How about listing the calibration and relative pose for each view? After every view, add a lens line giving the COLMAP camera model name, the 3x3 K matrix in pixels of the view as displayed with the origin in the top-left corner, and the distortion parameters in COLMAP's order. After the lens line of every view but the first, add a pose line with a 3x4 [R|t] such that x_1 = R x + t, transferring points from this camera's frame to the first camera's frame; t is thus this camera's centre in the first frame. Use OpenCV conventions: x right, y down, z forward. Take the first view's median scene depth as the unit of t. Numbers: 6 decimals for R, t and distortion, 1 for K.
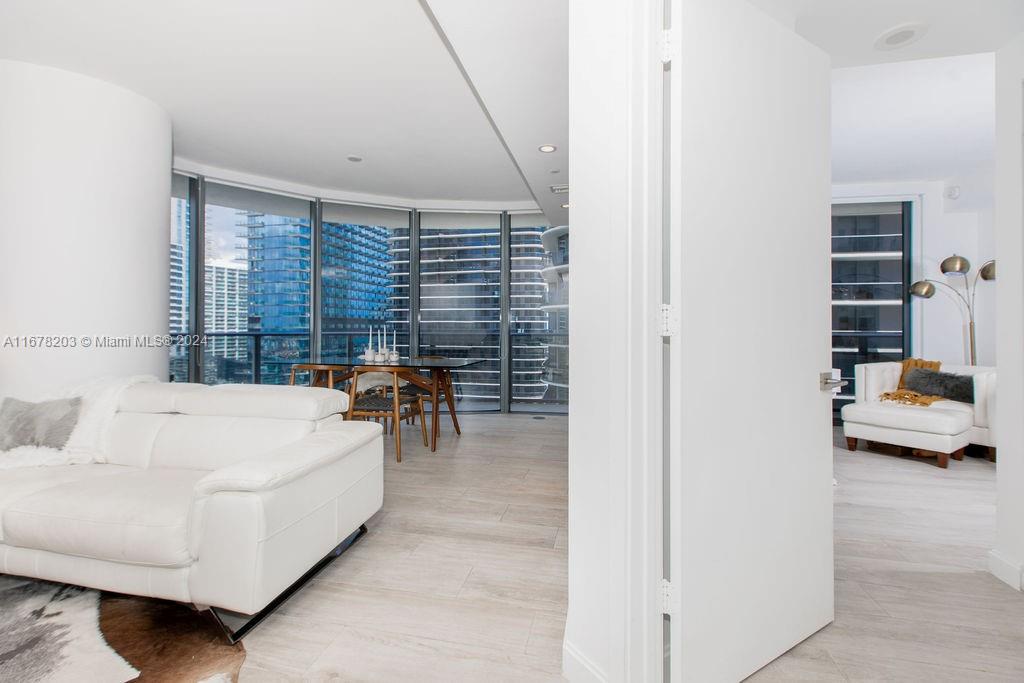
lens RADIAL K [[459.3, 0, 512.6], [0, 459.3, 324.5], [0, 0, 1]] dist [0.000552, -0.000767]
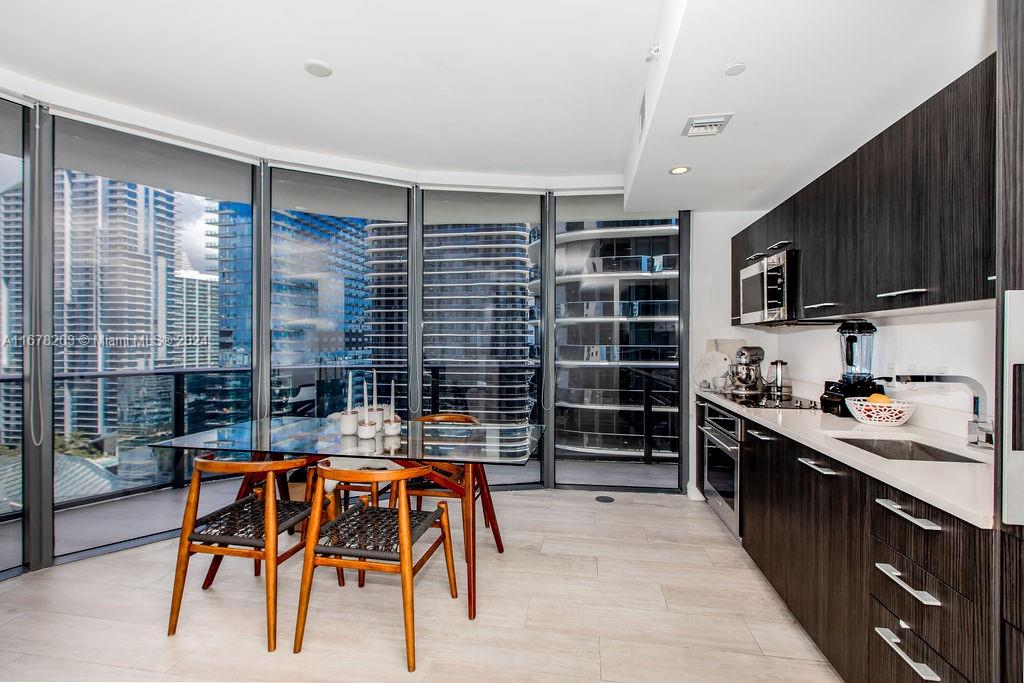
lens RADIAL K [[454.5, 0, 511.3], [0, 454.5, 339.9], [0, 0, 1]] dist [-0.001260, -0.000667]
pose [[0.998976, -0.001094, 0.045221, -0.139705], [0.000815, 0.999981, 0.006179, -0.040843], [-0.045227, -0.006136, 0.998958, 0.445960]]
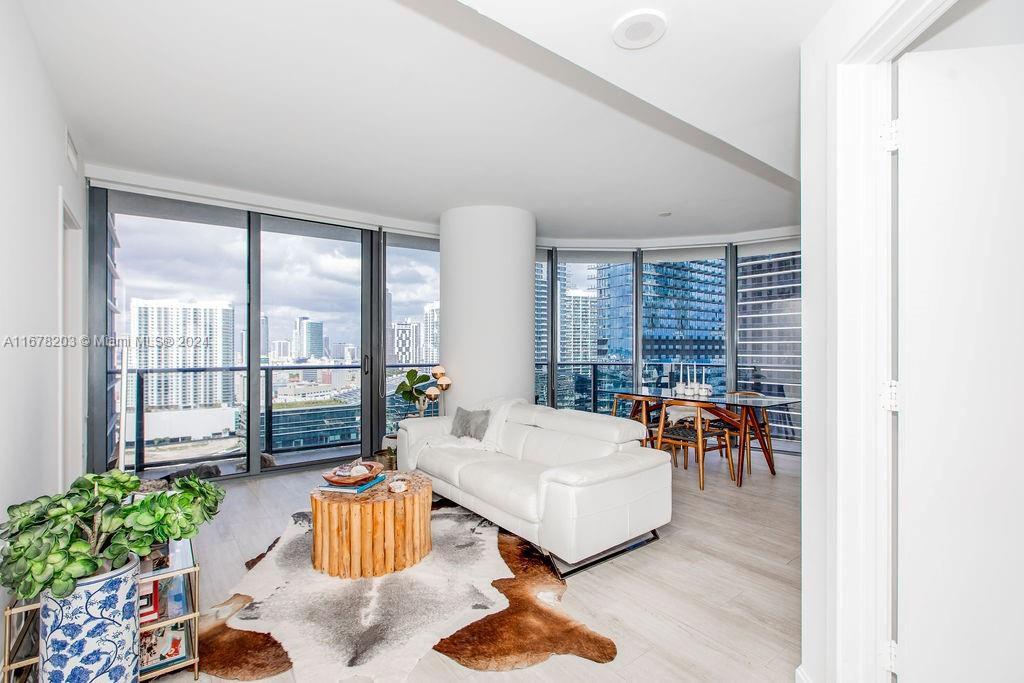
lens RADIAL K [[466.6, 0, 511.5], [0, 466.6, 345.0], [0, 0, 1]] dist [-0.002645, -0.000443]
pose [[0.760995, -0.004768, -0.648740, 0.111321], [0.004903, 0.999987, -0.001597, -0.040054], [0.648739, -0.001965, 0.761008, -0.119347]]
